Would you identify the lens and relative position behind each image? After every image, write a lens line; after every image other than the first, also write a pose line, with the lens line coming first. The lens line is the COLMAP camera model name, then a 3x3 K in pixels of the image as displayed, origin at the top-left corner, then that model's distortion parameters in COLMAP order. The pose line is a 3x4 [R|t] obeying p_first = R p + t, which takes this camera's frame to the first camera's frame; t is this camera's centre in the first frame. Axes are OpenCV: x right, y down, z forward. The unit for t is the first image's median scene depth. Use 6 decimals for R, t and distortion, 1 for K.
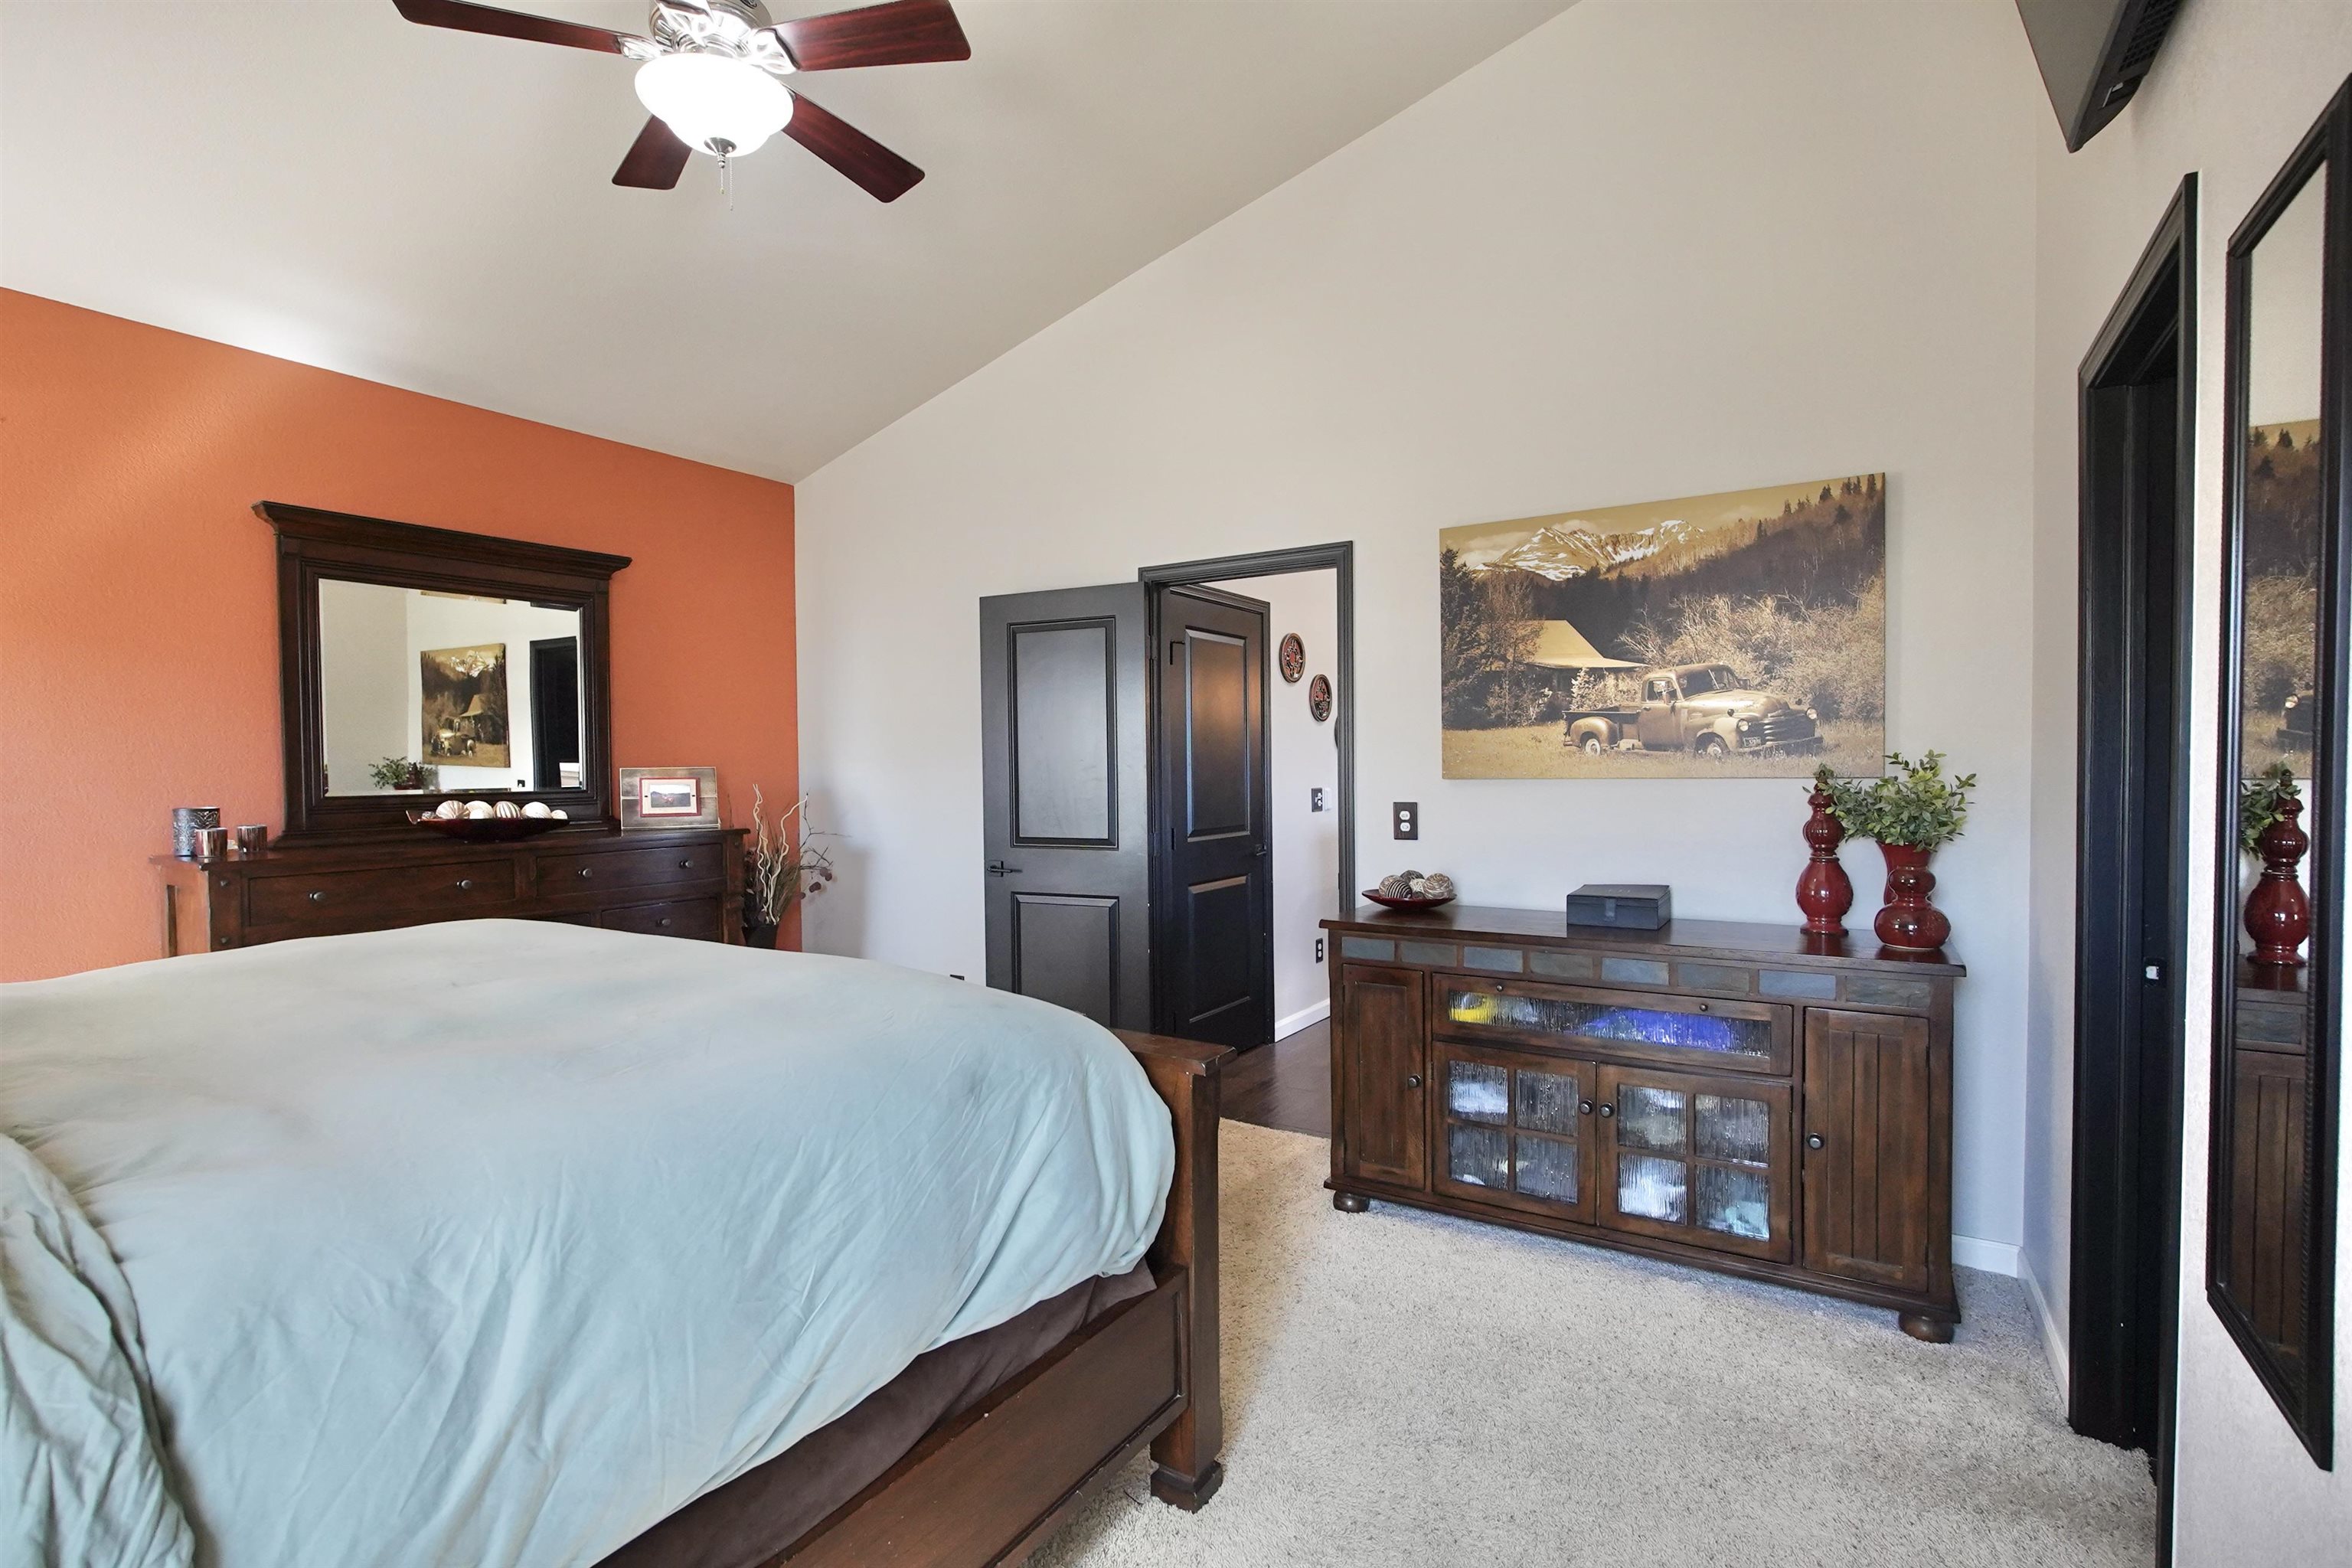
lens RADIAL K [[1089.8, 0, 1173.7], [0, 1089.8, 794.2], [0, 0, 1]] dist [-0.022767, 0.011483]
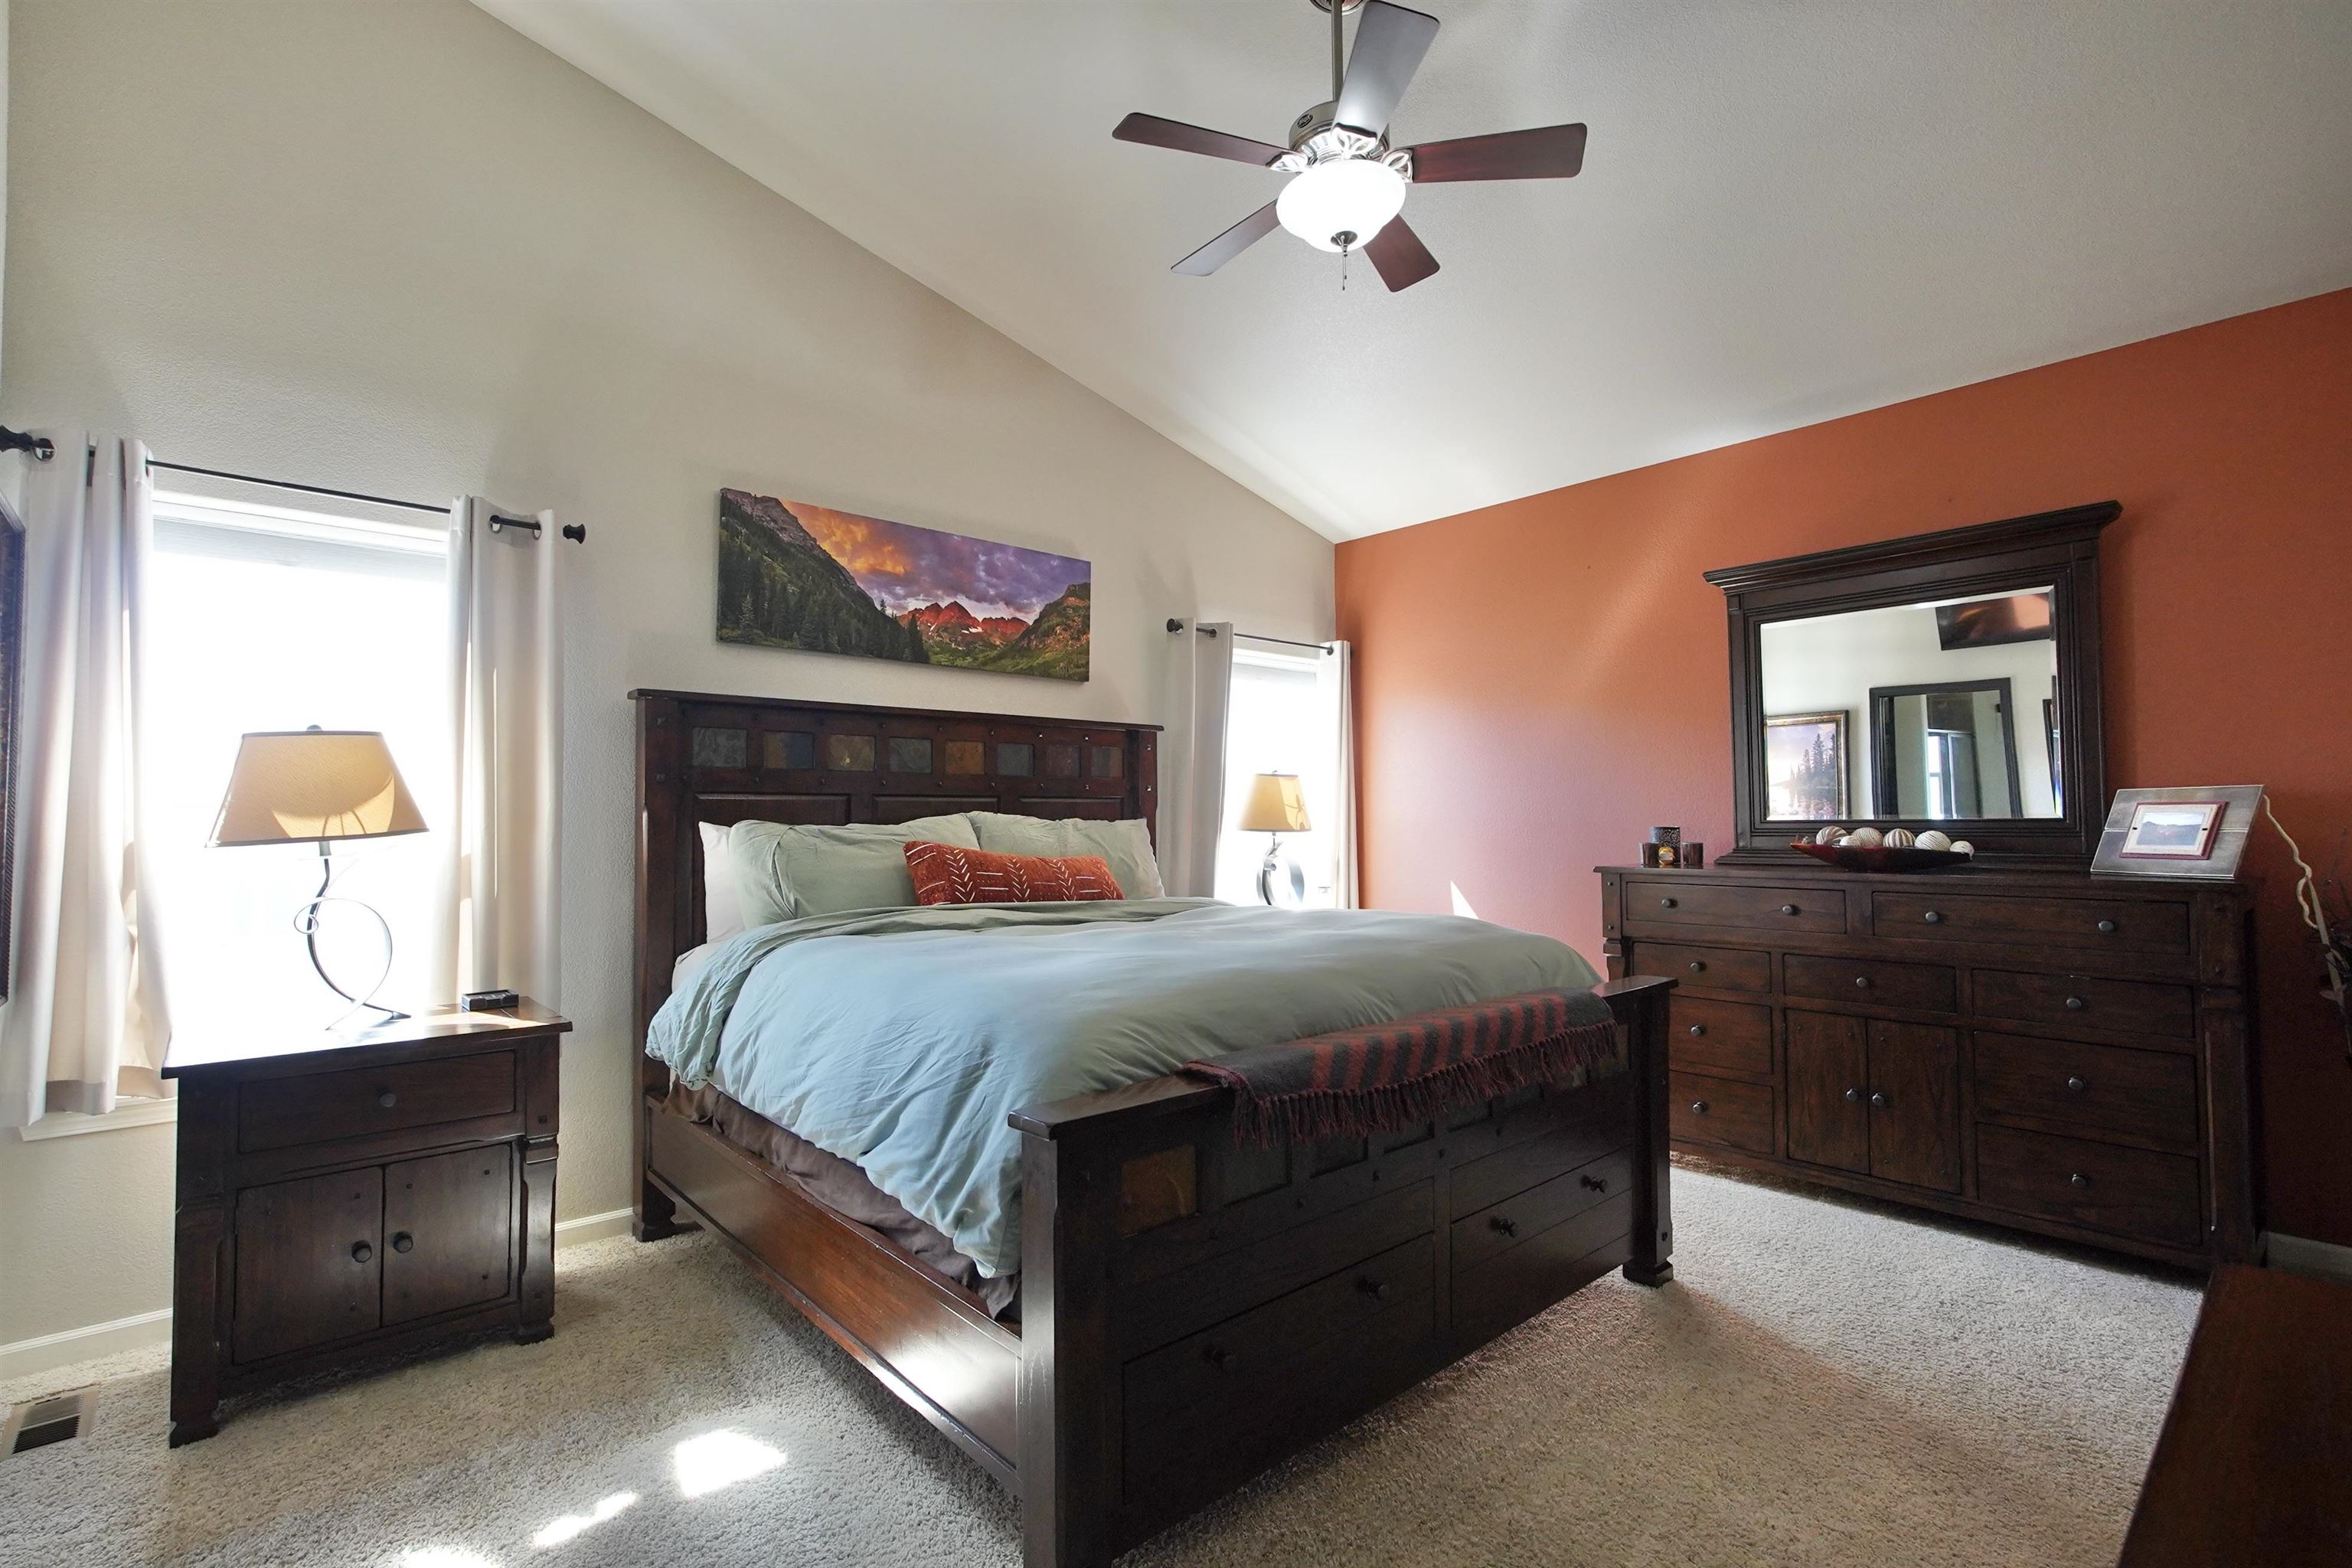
lens RADIAL K [[1089.8, 0, 1173.7], [0, 1089.8, 794.2], [0, 0, 1]] dist [-0.022767, 0.011483]
pose [[-0.262027, -0.004630, -0.965049, 0.367430], [-0.011813, 0.999929, -0.001590, -0.012120], [0.964988, 0.010983, -0.262063, 0.577691]]
